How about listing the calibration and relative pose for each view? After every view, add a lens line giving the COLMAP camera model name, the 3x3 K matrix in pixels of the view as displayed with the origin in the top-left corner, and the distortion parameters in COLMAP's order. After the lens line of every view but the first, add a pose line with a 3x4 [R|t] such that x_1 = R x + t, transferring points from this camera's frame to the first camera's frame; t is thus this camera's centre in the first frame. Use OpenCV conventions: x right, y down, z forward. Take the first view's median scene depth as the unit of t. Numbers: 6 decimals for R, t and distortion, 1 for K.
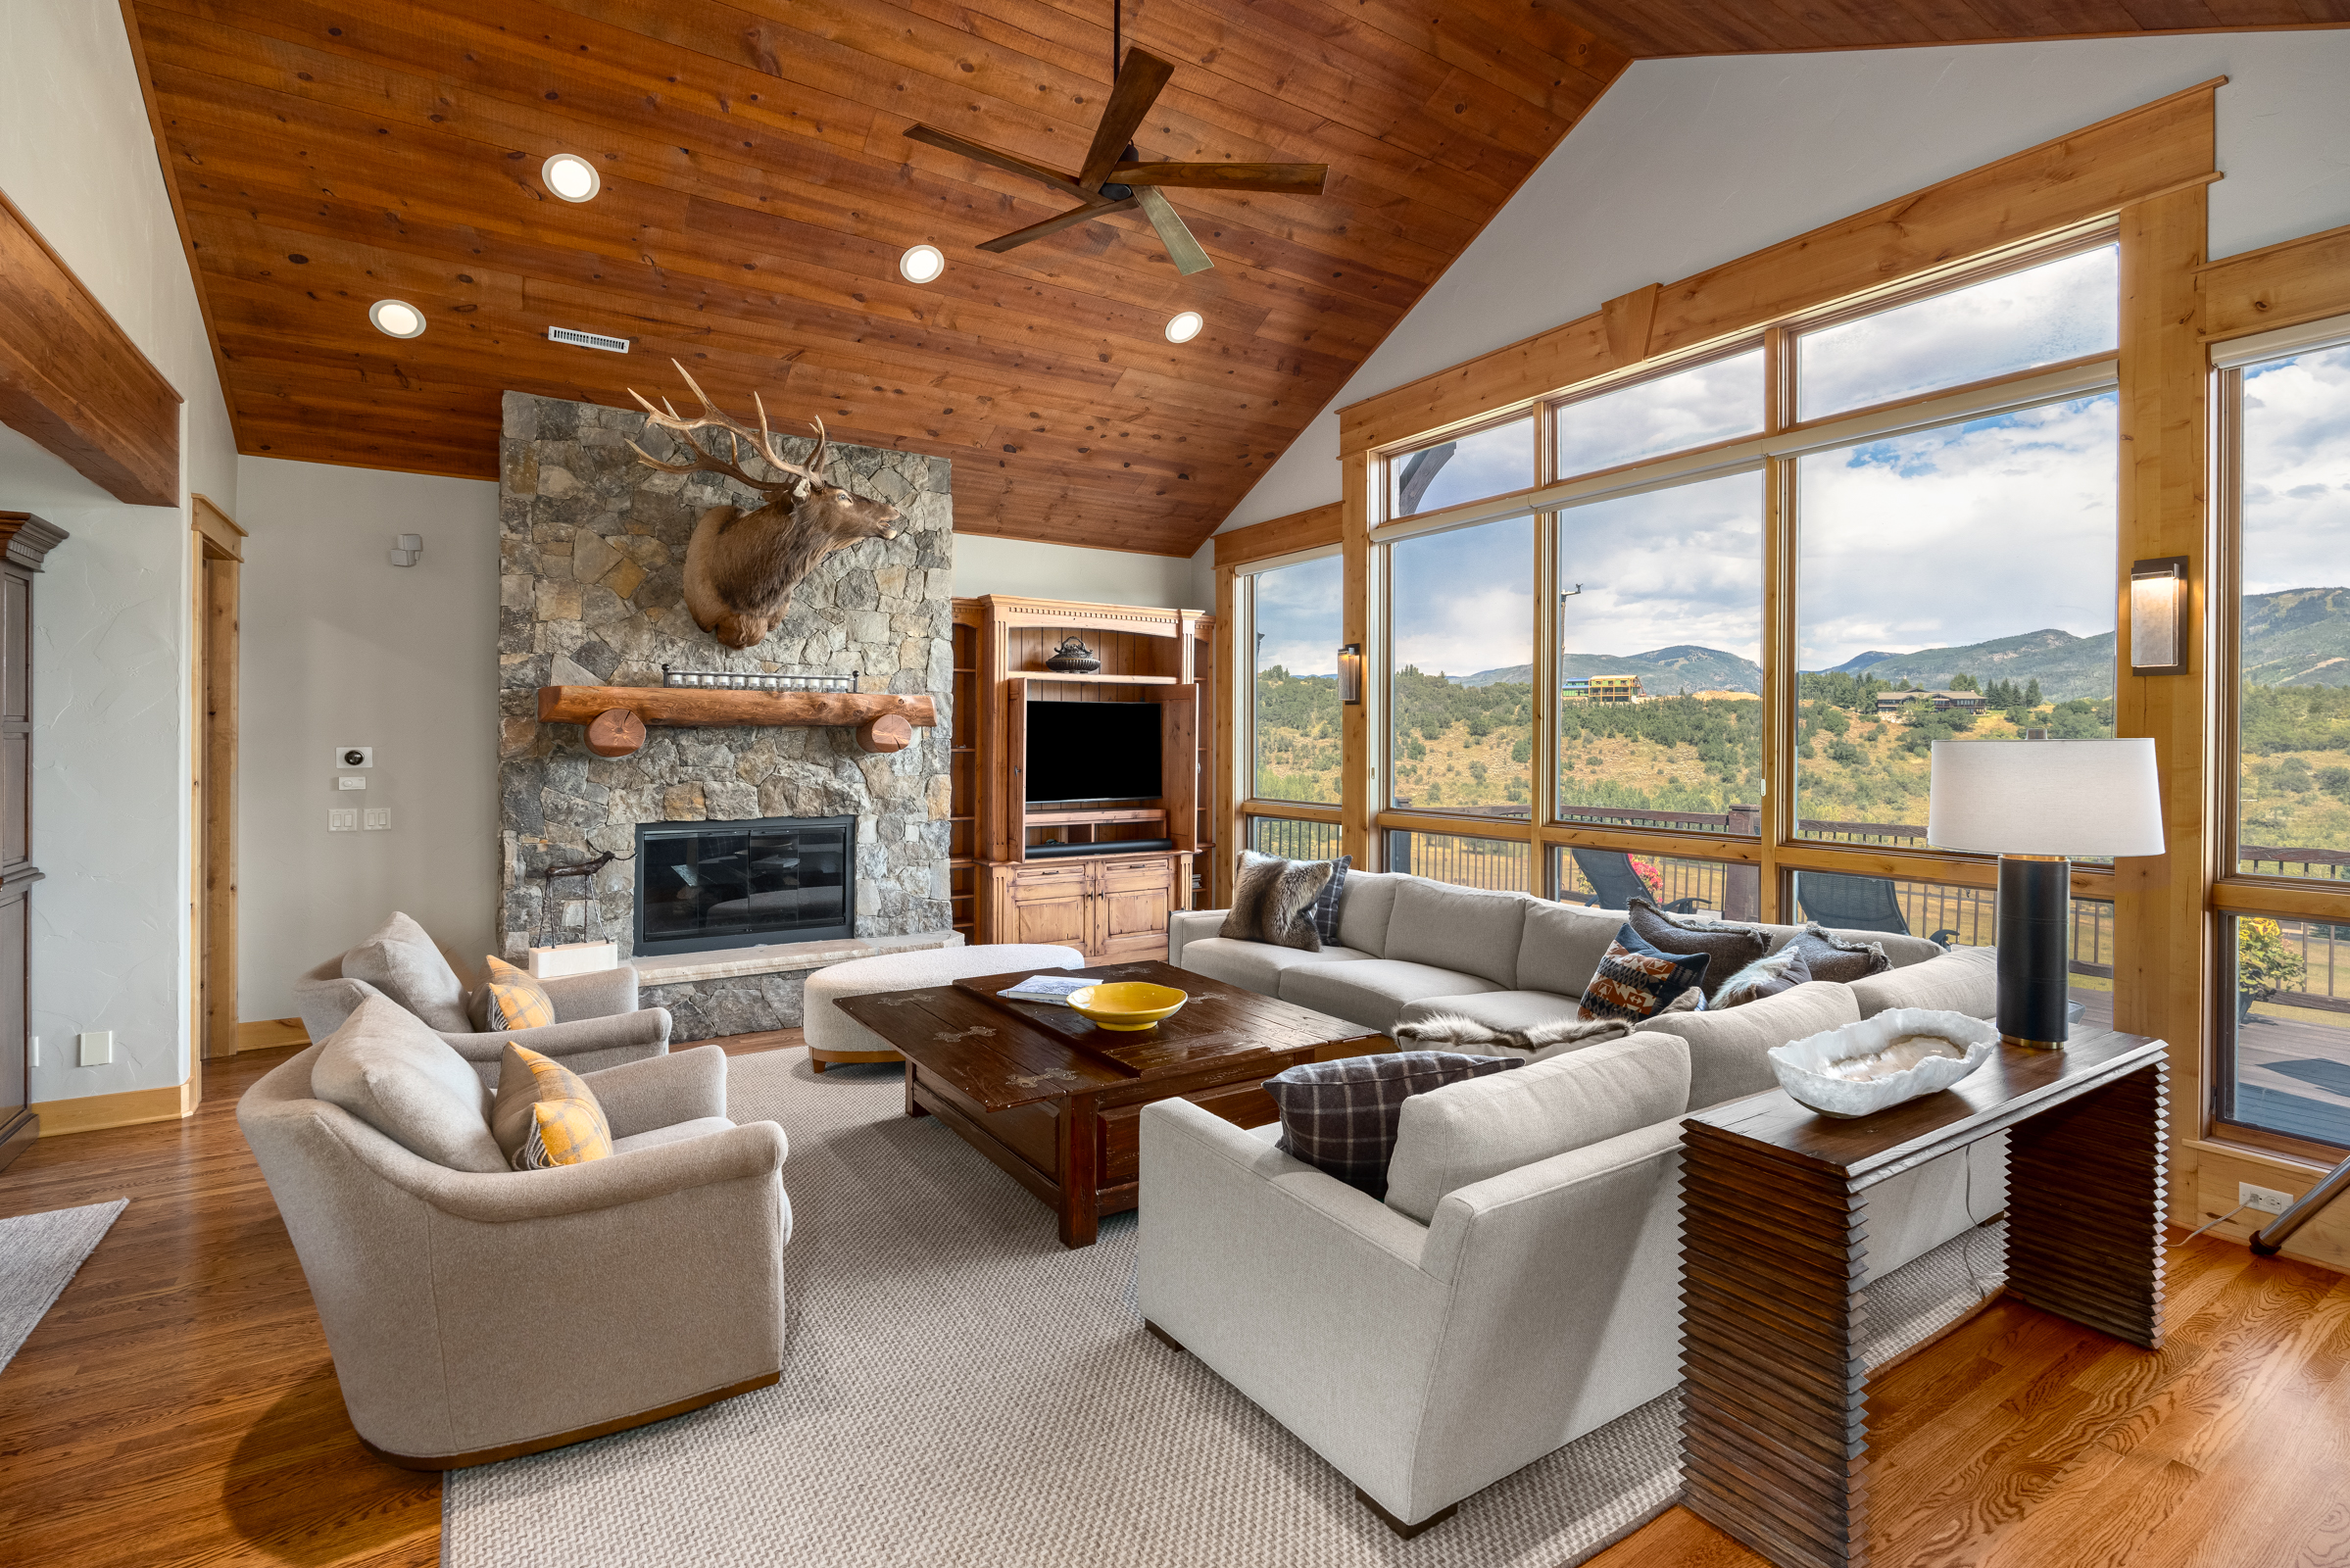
lens RADIAL K [[1103.3, 0, 1230.4], [0, 1103.3, 739.0], [0, 0, 1]] dist [0.000513, 0.000300]
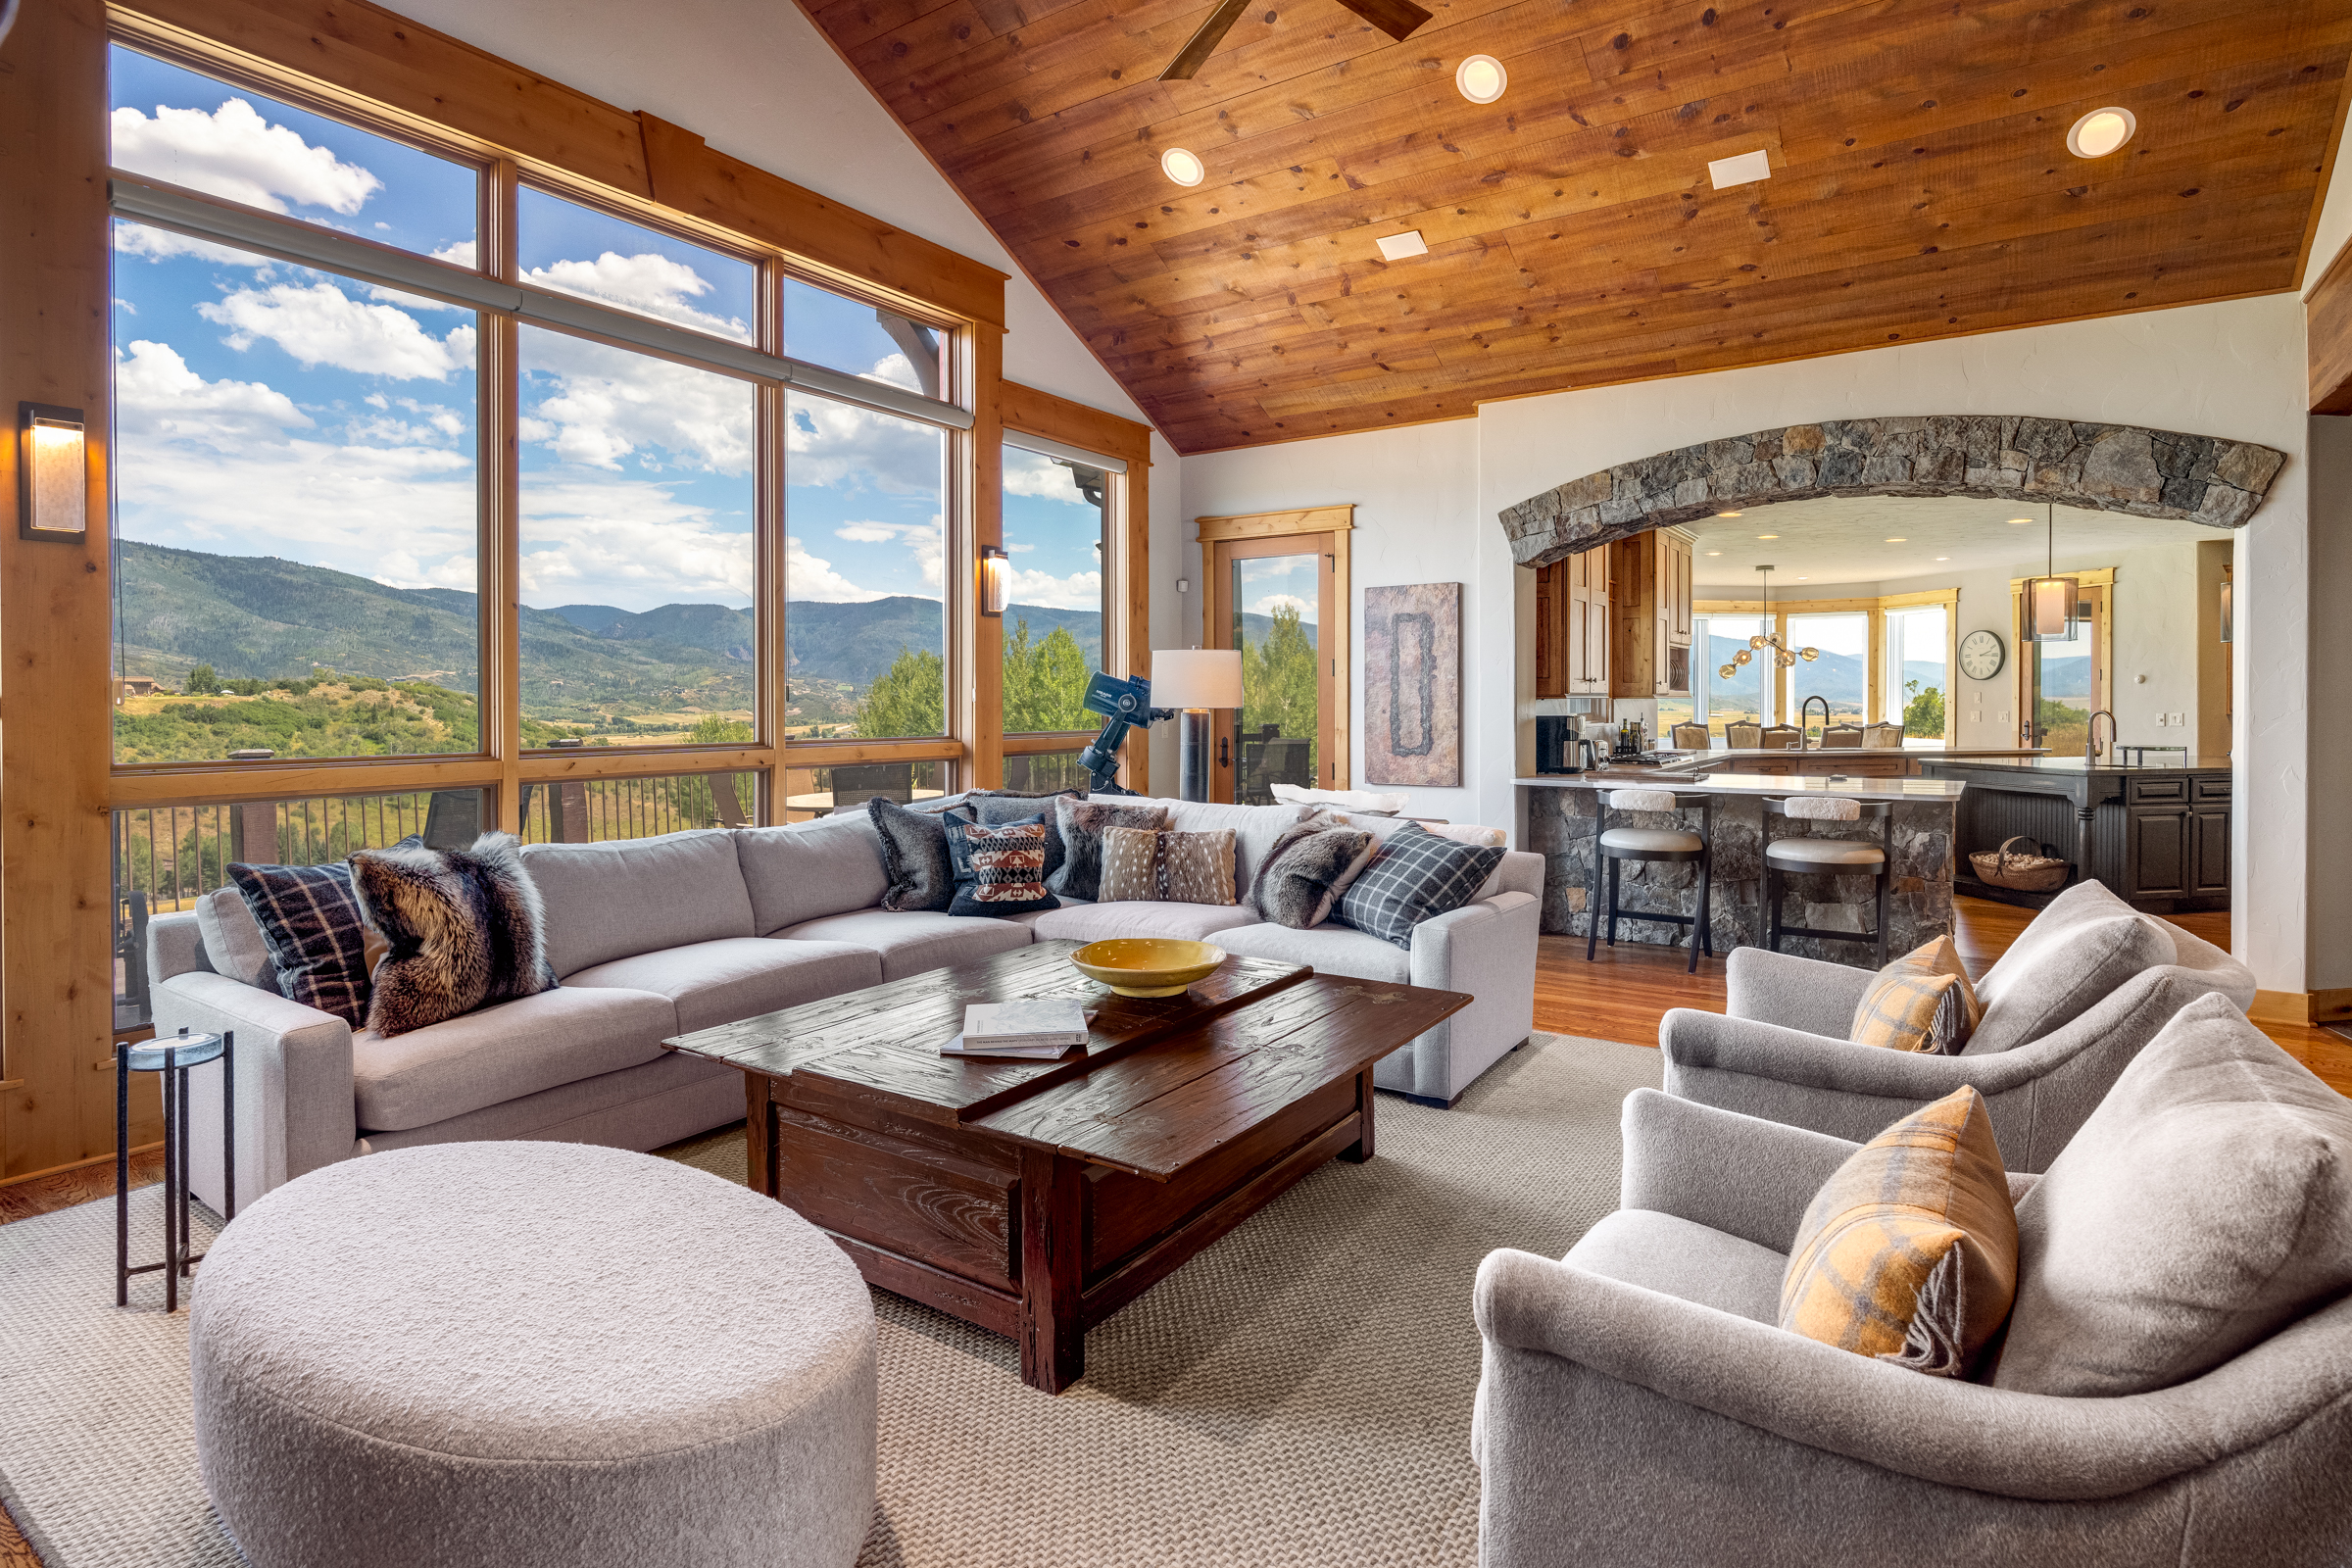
lens RADIAL K [[1191.1, 0, 1177.1], [0, 1191.1, 713.6], [0, 0, 1]] dist [-0.000757, 0.000498]
pose [[-0.358311, -0.016088, 0.933464, -0.547839], [0.001684, 0.999839, 0.017878, 0.034572], [-0.933601, 0.007978, -0.358226, 0.805219]]
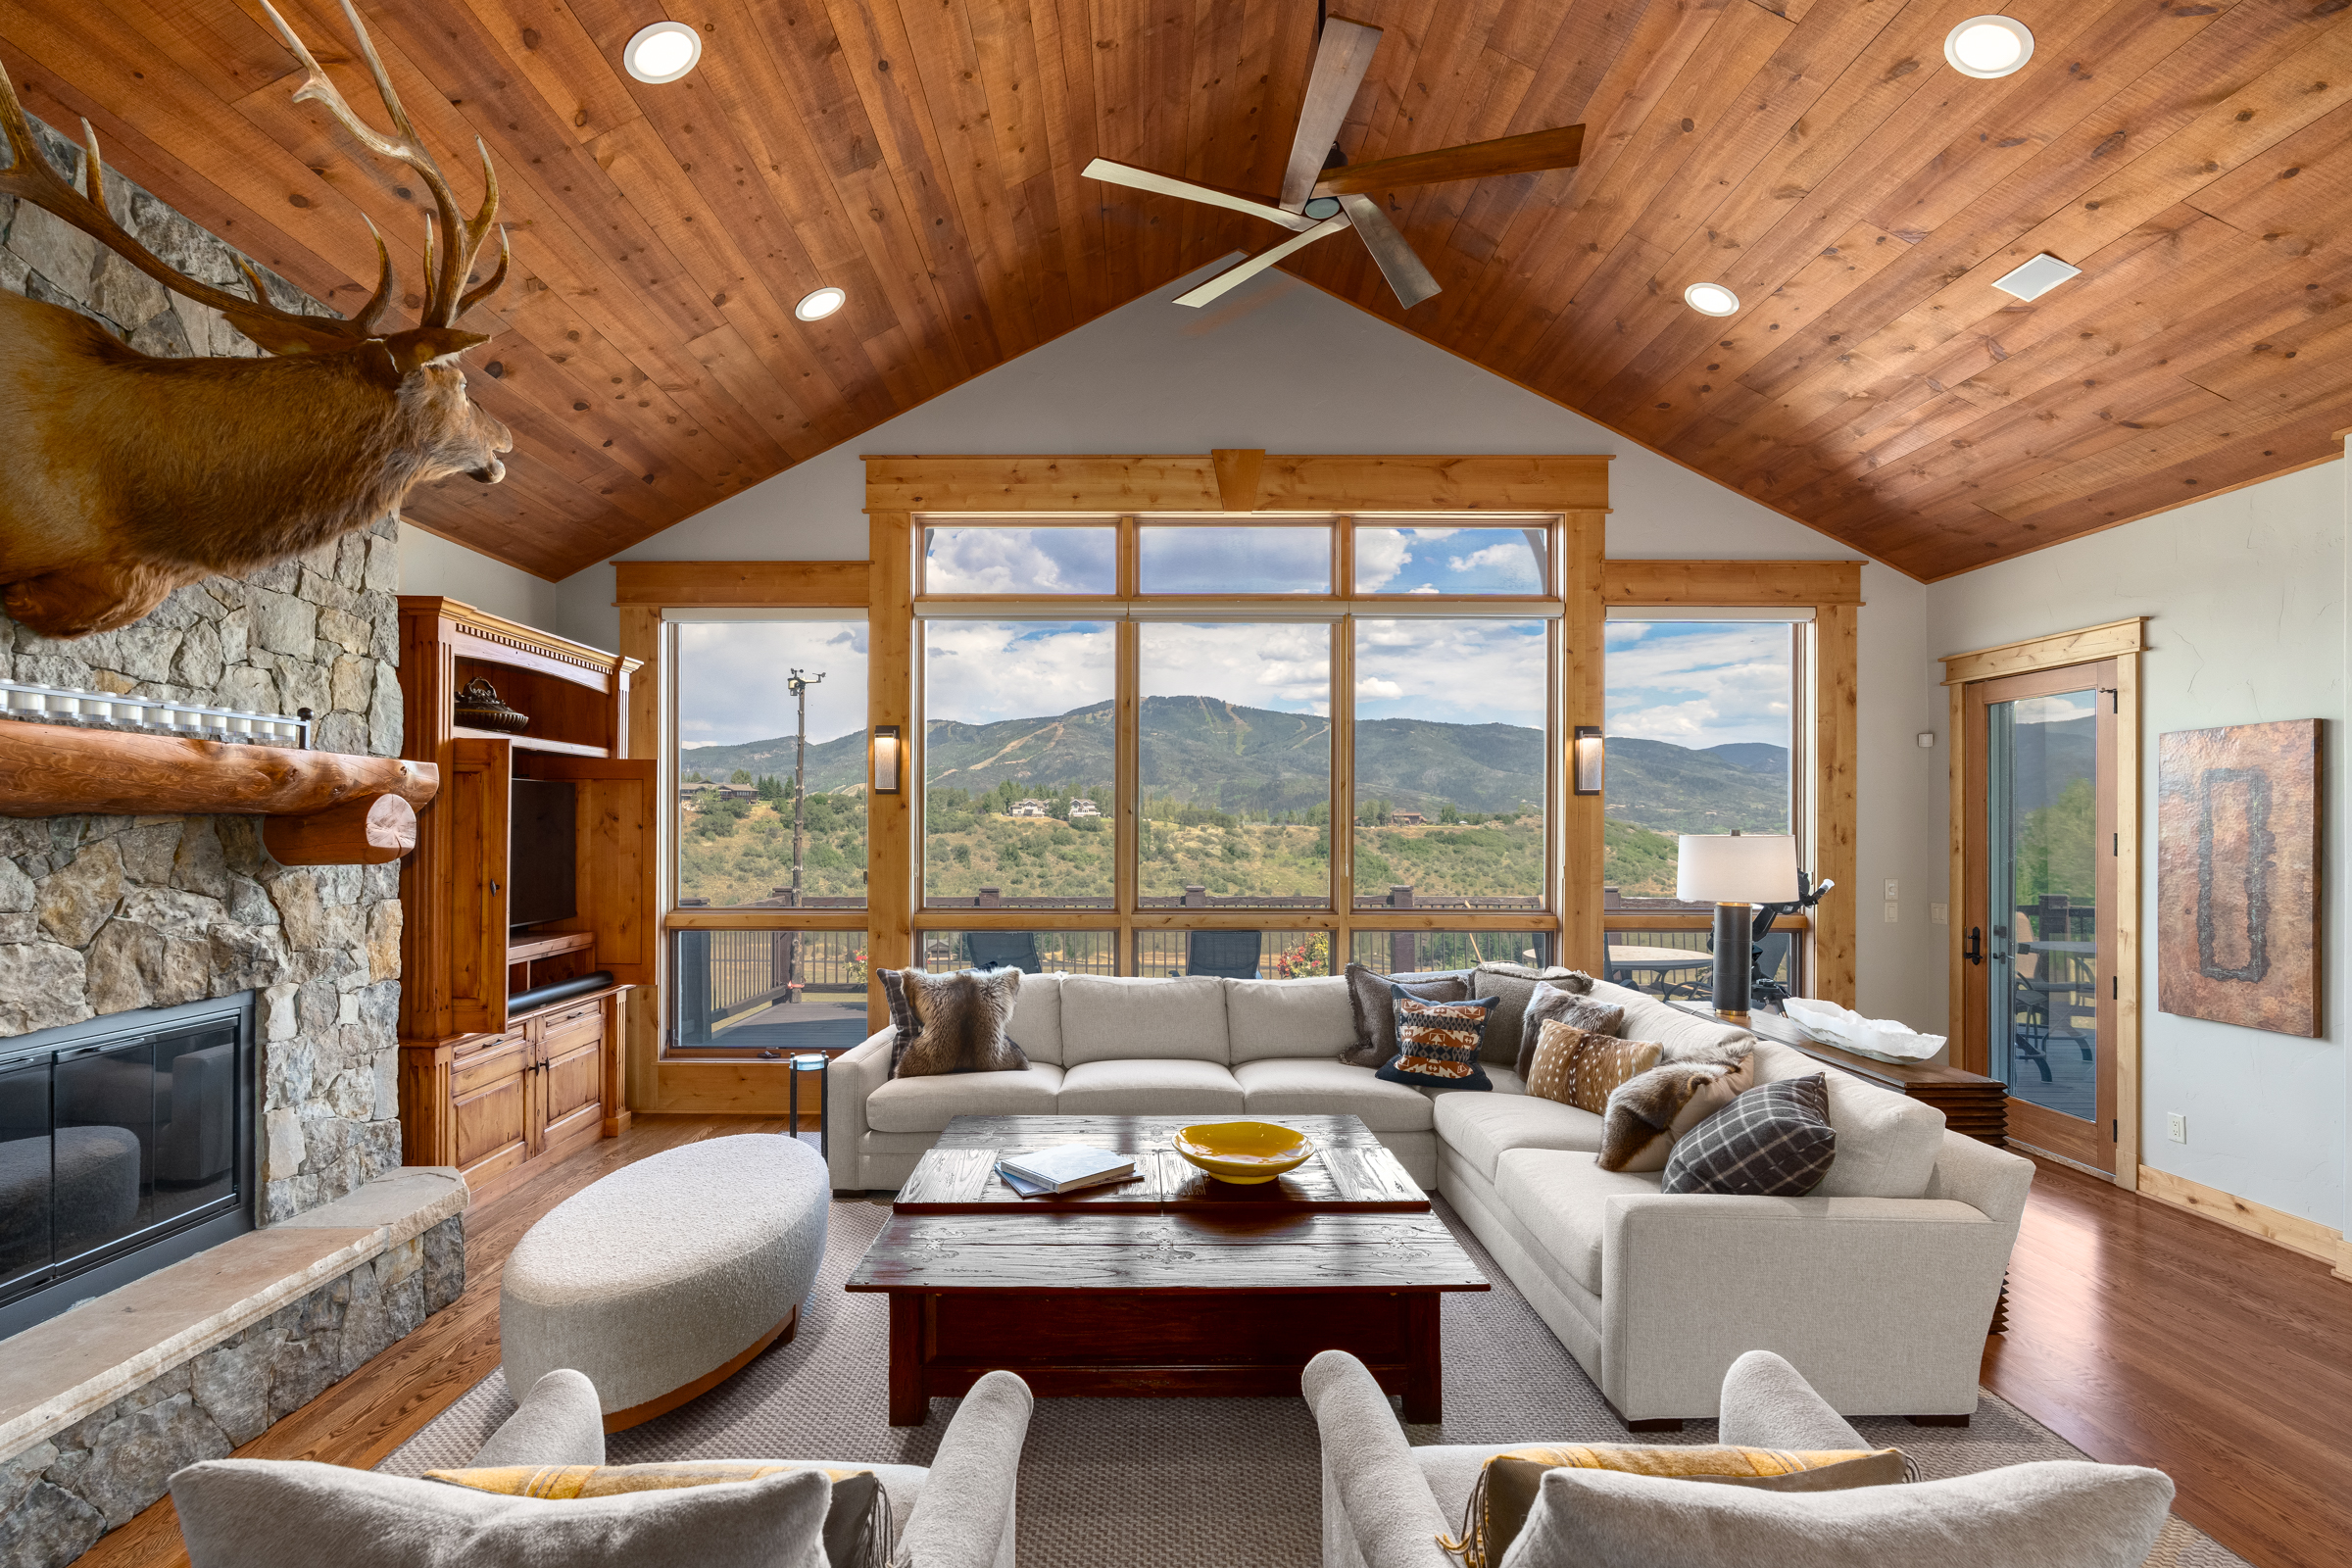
lens RADIAL K [[1044.9, 0, 1162.4], [0, 1044.9, 829.3], [0, 0, 1]] dist [0.000136, 0.000718]
pose [[0.554778, -0.004864, 0.831984, -0.503371], [0.001149, 0.999986, 0.005080, -0.006723], [-0.831998, -0.001863, 0.554776, 0.376665]]
